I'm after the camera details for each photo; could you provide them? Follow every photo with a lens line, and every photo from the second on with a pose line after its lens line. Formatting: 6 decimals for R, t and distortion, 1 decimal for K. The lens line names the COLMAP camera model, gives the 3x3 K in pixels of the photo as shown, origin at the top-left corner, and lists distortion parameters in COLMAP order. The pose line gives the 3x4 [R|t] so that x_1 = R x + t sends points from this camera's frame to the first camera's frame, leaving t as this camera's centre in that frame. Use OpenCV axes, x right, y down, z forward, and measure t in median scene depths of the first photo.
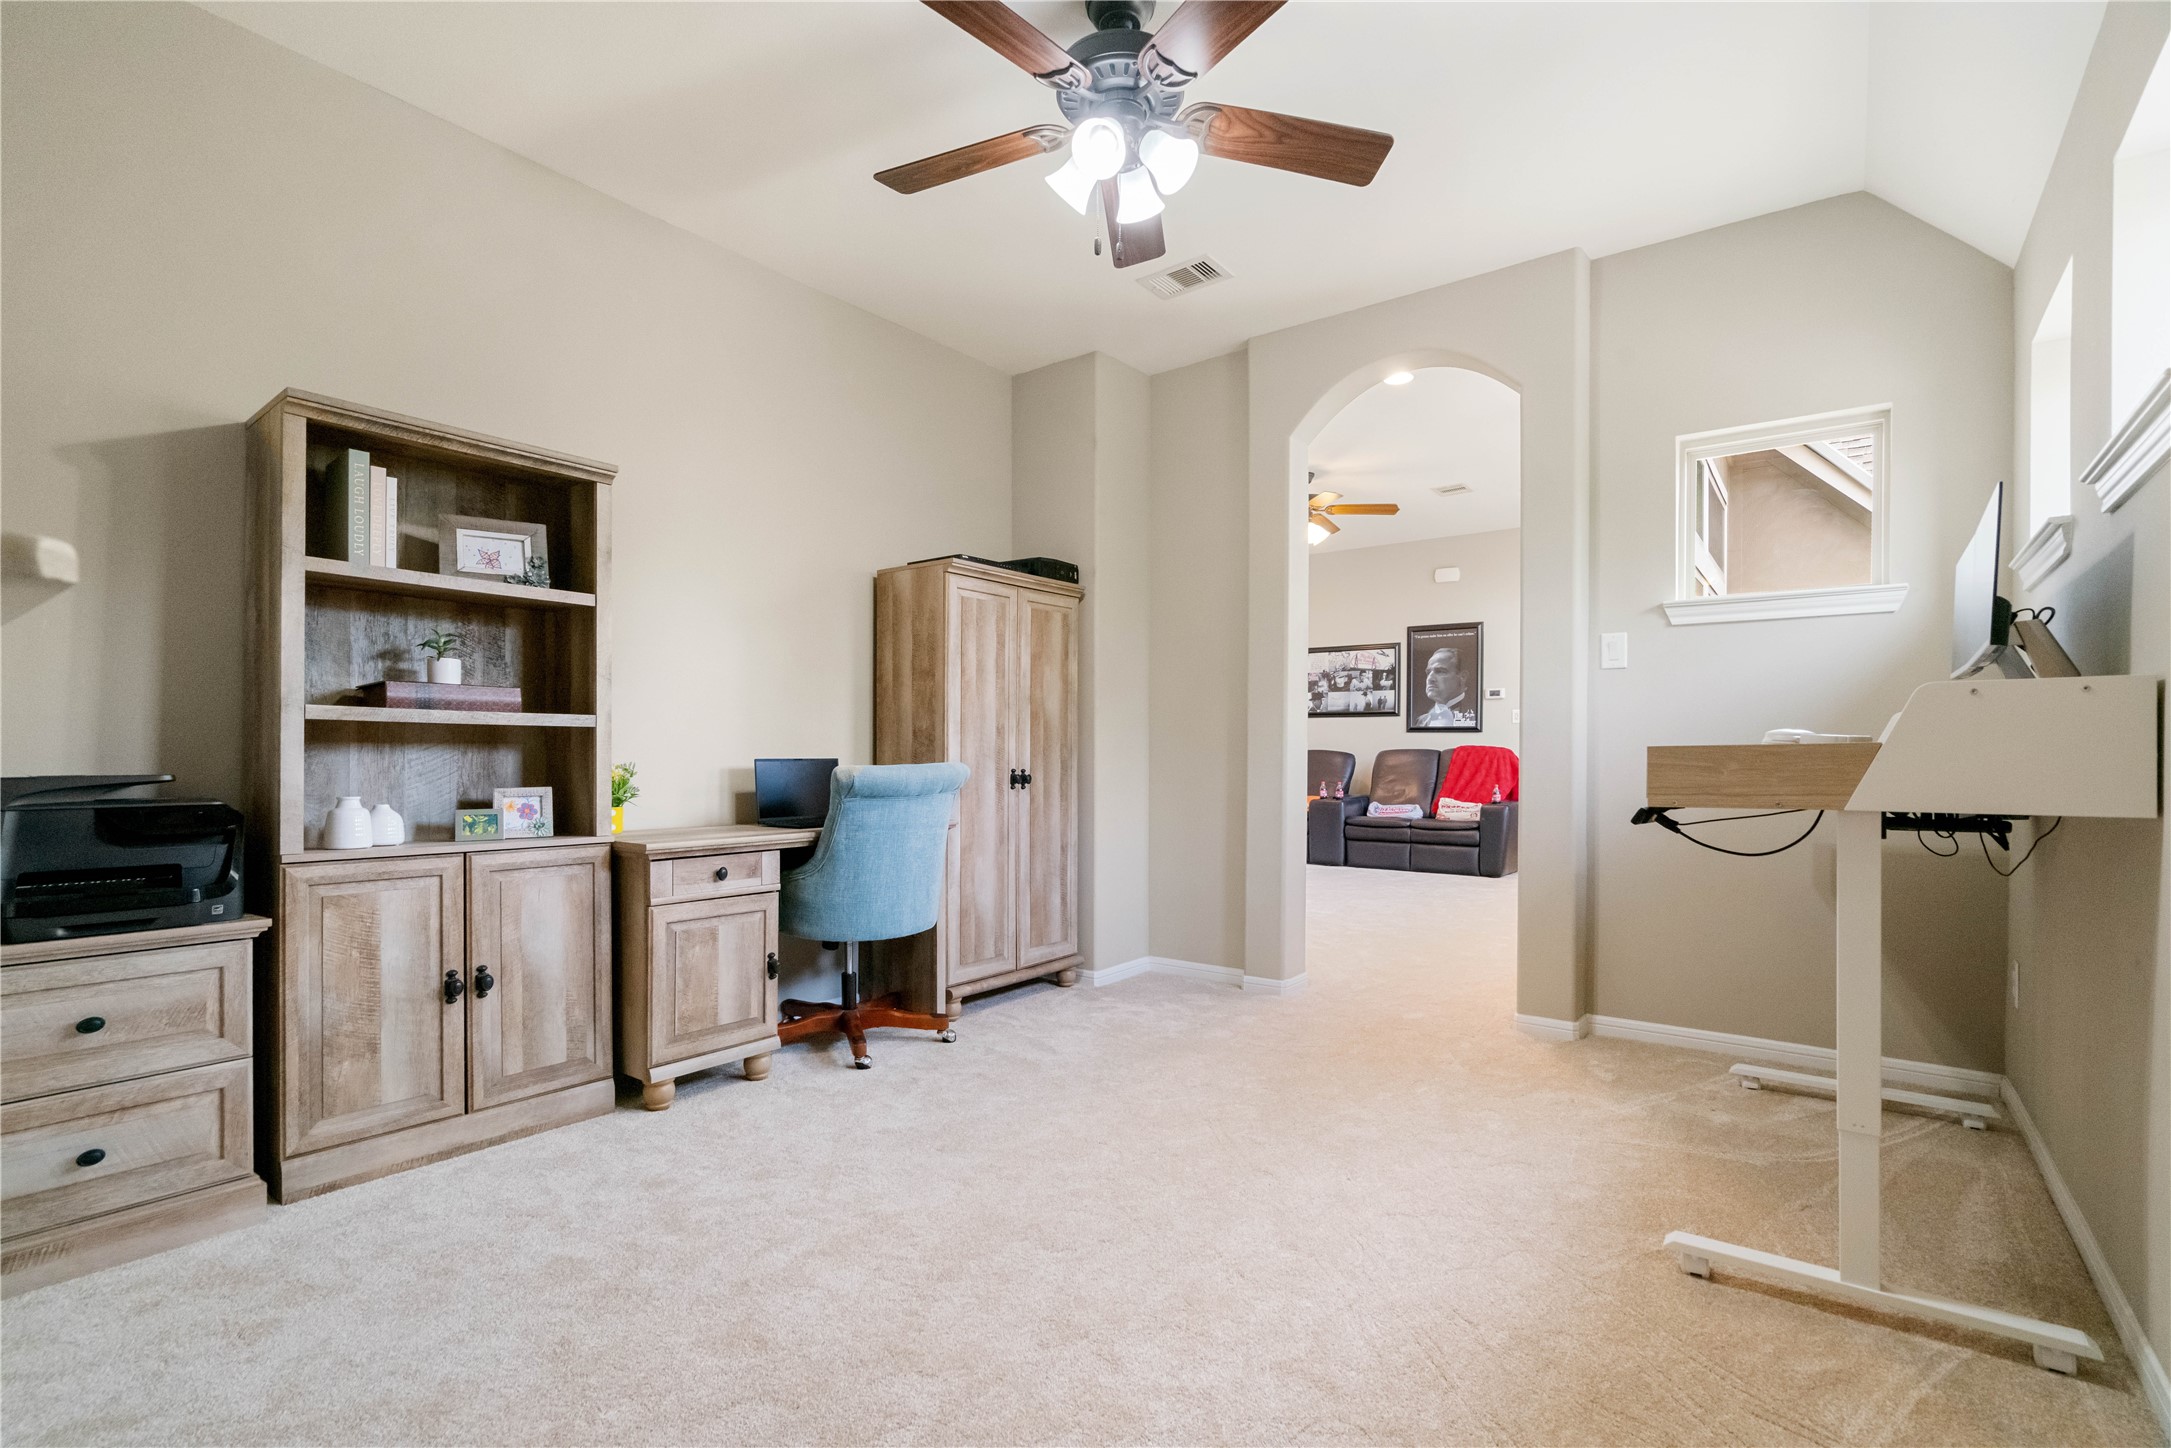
lens RADIAL K [[995.8, 0, 1090.4], [0, 995.8, 746.0], [0, 0, 1]] dist [0.001009, 0.000130]
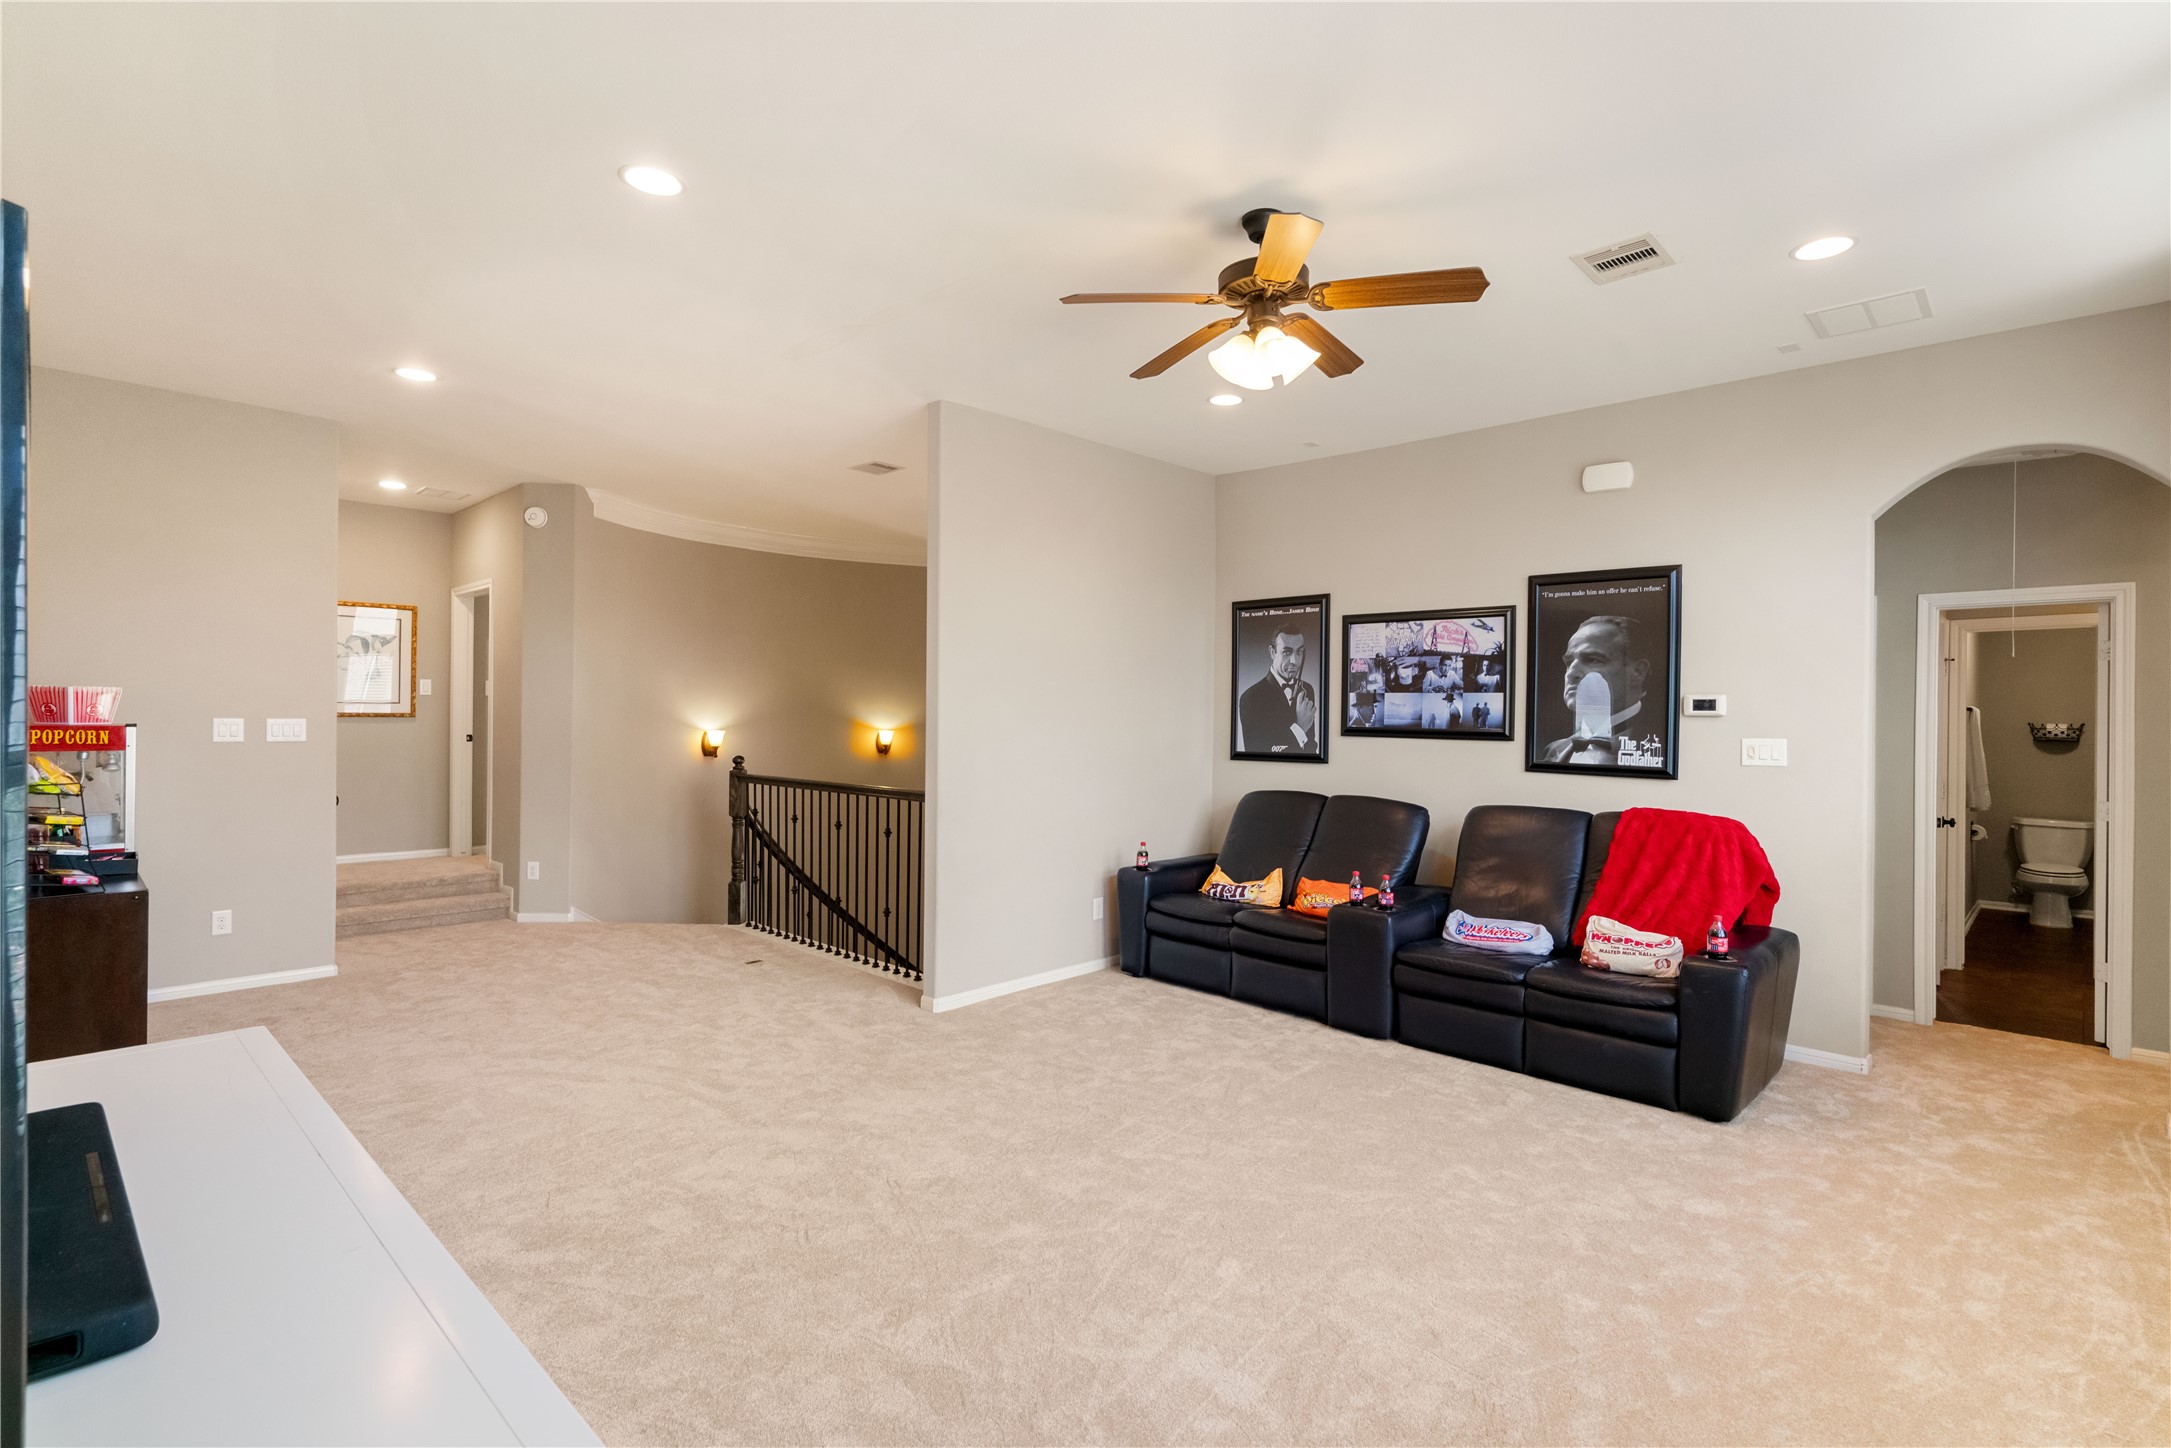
lens RADIAL K [[1042.1, 0, 1078.4], [0, 1042.1, 709.0], [0, 0, 1]] dist [0.005742, 0.000356]
pose [[0.992877, 0.007513, -0.118903, 0.143557], [-0.007666, 0.999970, -0.000823, -0.045435], [0.118894, 0.001729, 0.992905, 0.408829]]
